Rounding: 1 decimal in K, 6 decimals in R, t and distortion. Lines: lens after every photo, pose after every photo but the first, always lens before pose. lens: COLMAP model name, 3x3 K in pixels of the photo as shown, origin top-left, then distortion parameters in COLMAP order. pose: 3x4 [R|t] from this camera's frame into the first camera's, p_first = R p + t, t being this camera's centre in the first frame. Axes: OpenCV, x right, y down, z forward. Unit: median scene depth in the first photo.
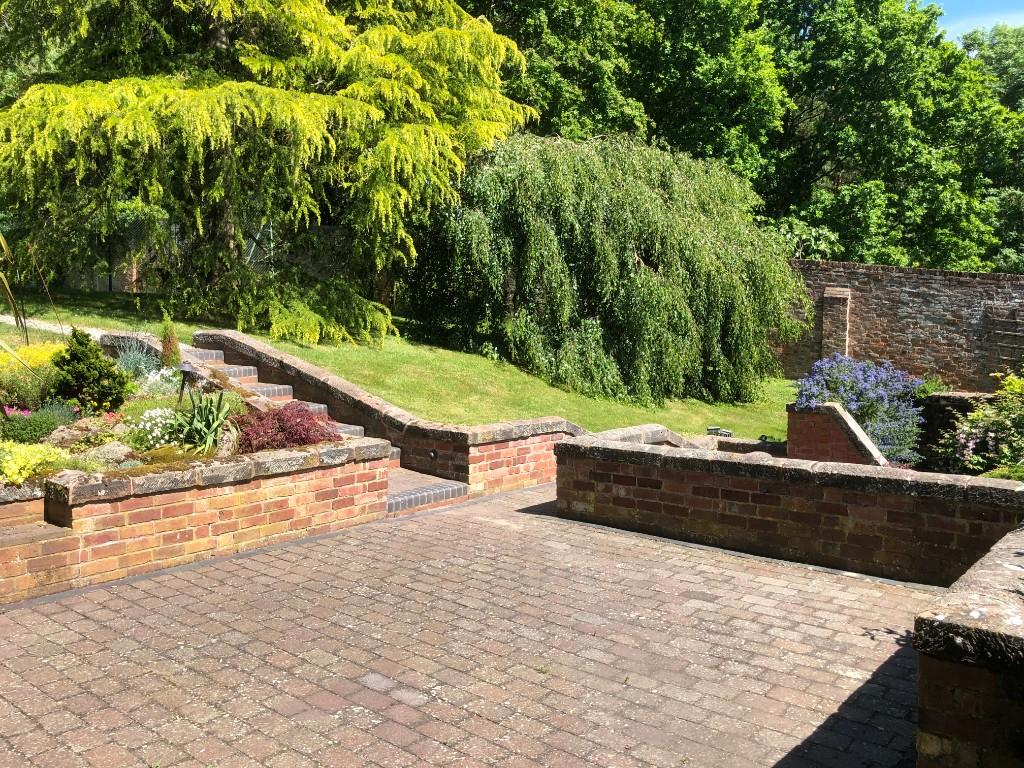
lens RADIAL K [[844.3, 0, 494.2], [0, 844.3, 392.1], [0, 0, 1]] dist [0.029310, -0.017028]
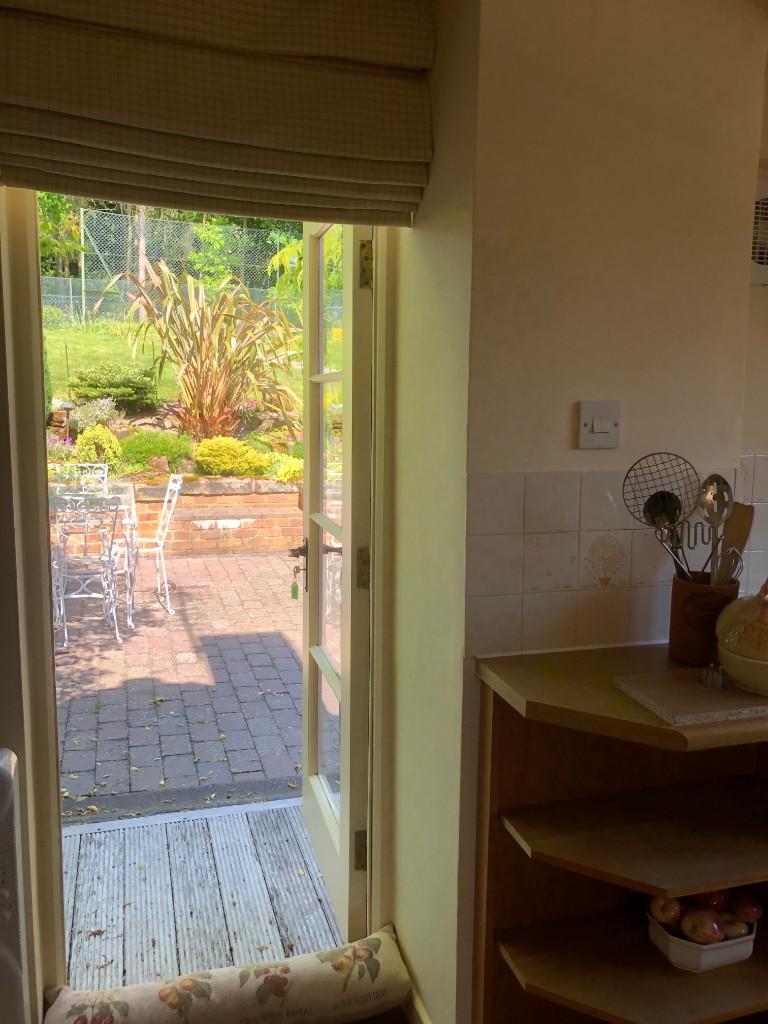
lens RADIAL K [[844.3, 0, 380.2], [0, 844.3, 505.5], [0, 0, 1]] dist [0.029310, -0.017028]
pose [[0.847675, 0.093804, -0.522158, 0.317177], [-0.054933, 0.994473, 0.089475, 0.000419], [0.527665, -0.047162, 0.848142, -0.184721]]
